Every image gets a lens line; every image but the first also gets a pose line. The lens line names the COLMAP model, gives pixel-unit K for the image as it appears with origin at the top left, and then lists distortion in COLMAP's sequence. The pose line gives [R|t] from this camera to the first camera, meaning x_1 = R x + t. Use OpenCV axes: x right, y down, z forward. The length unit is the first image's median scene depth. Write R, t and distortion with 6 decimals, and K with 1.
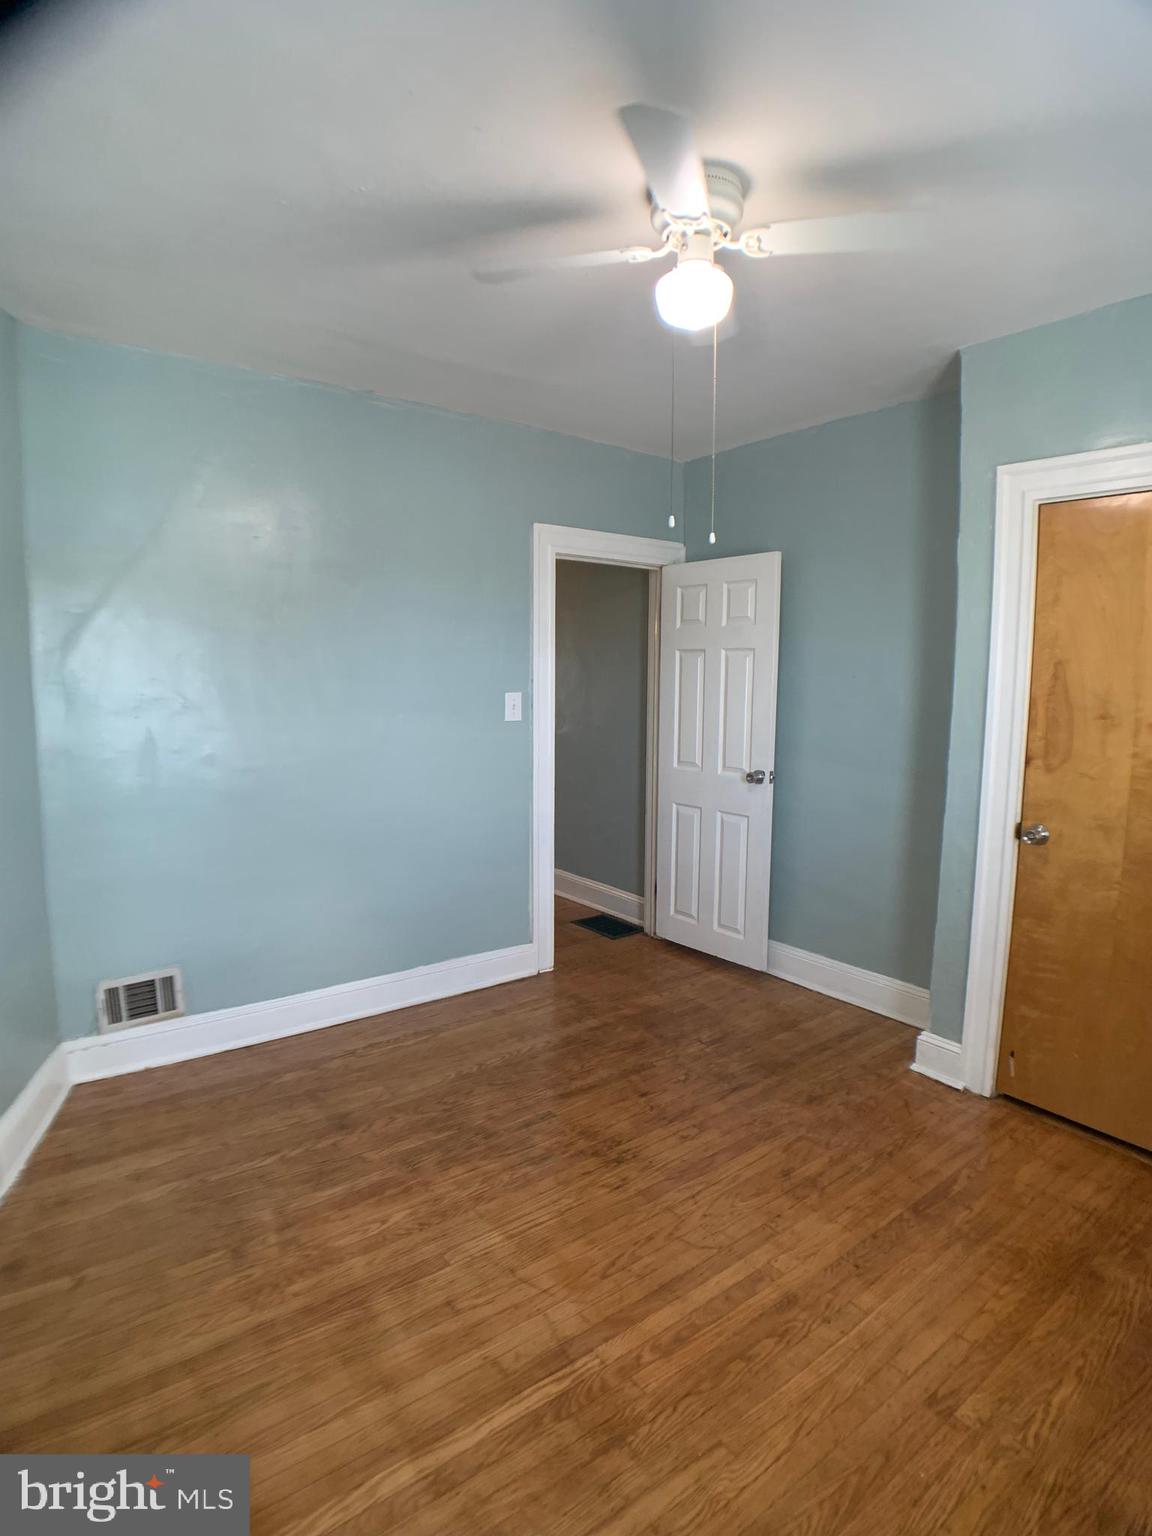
lens RADIAL K [[815.7, 0, 577.8], [0, 815.7, 770.0], [0, 0, 1]] dist [-0.087316, 0.016942]
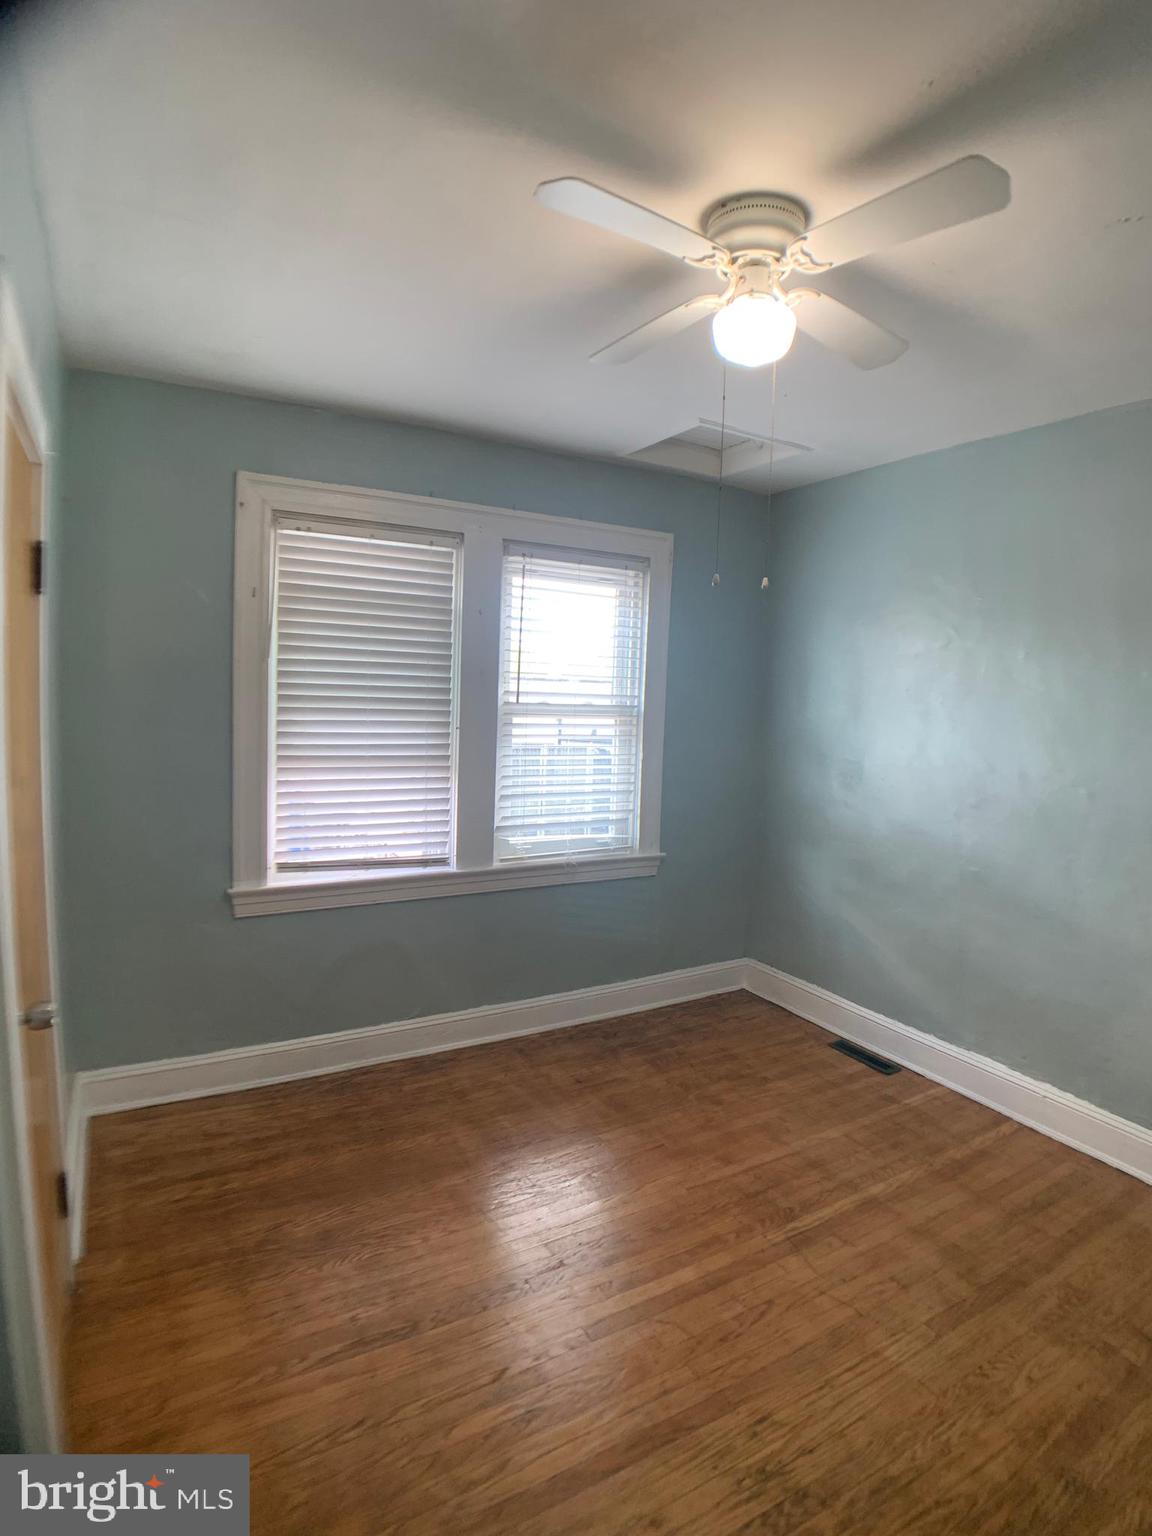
lens RADIAL K [[815.7, 0, 577.8], [0, 815.7, 770.0], [0, 0, 1]] dist [-0.087316, 0.016942]
pose [[-0.991273, -0.052918, 0.120741, 0.178226], [-0.025827, 0.976104, 0.215766, -0.241460], [-0.129273, 0.210764, -0.968951, 1.700553]]
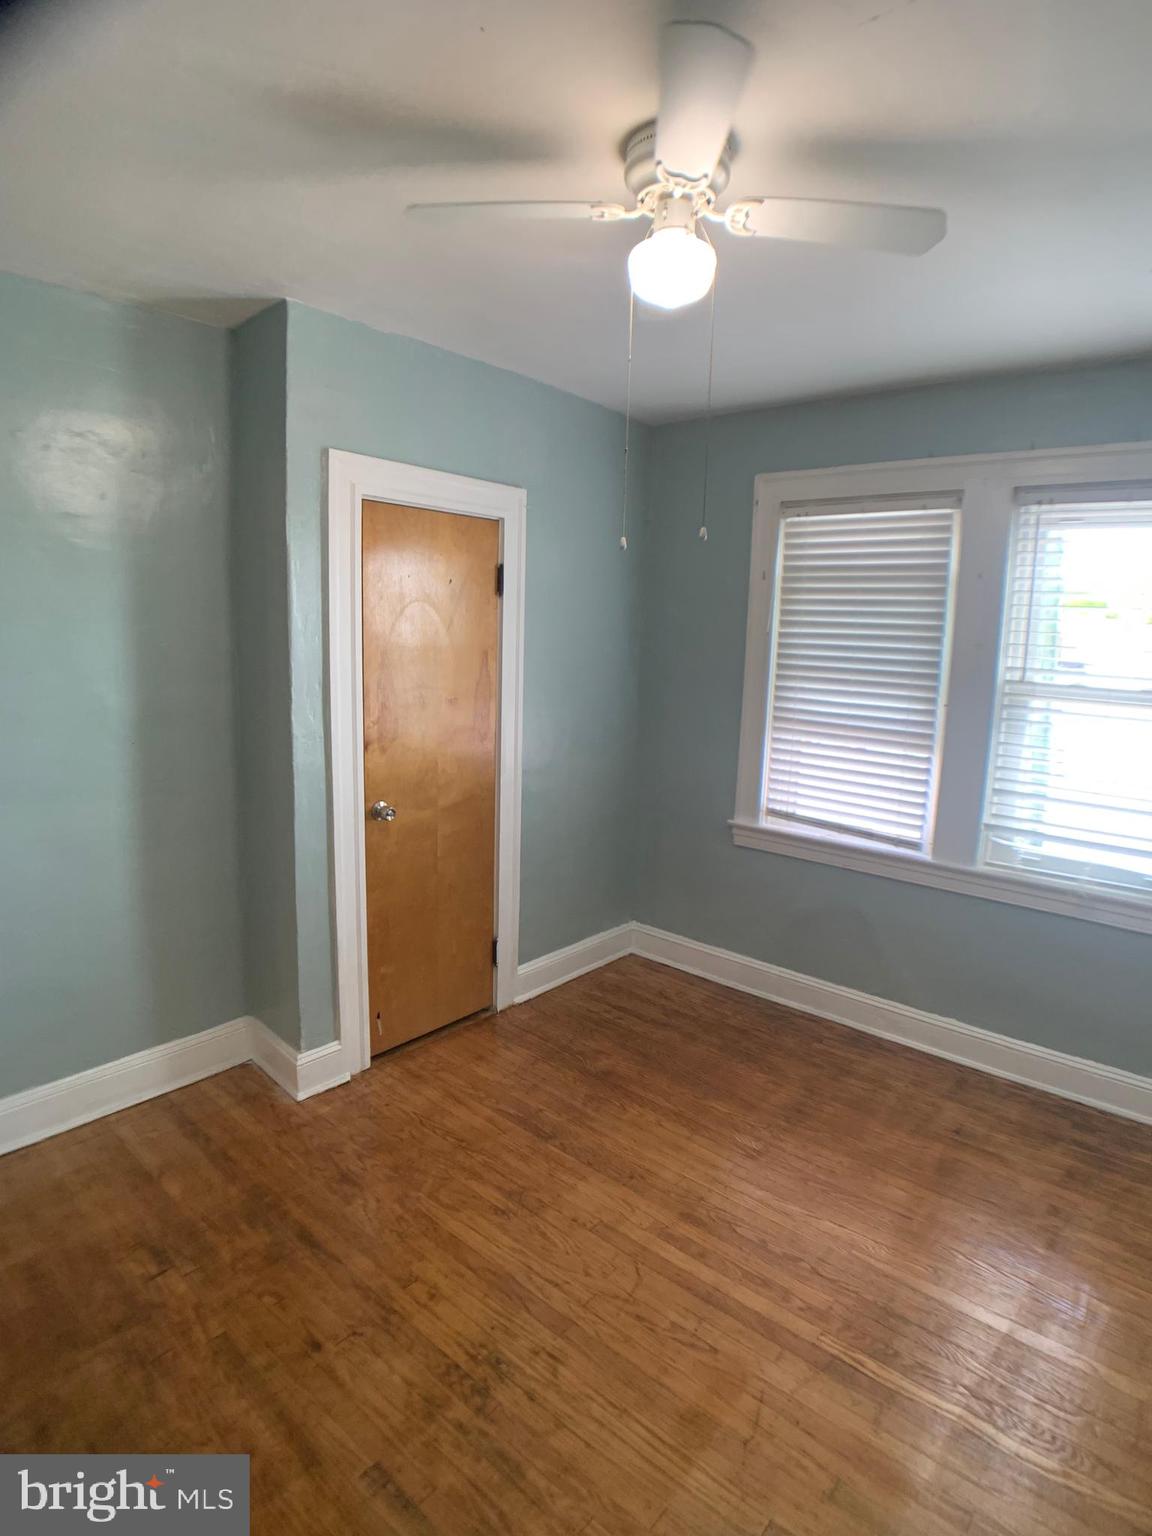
lens RADIAL K [[815.7, 0, 577.8], [0, 815.7, 770.0], [0, 0, 1]] dist [-0.087316, 0.016942]
pose [[-0.202016, -0.180101, 0.962680, -0.628127], [0.085965, 0.975892, 0.200612, -0.206006], [-0.975602, 0.123283, -0.181664, 1.113848]]
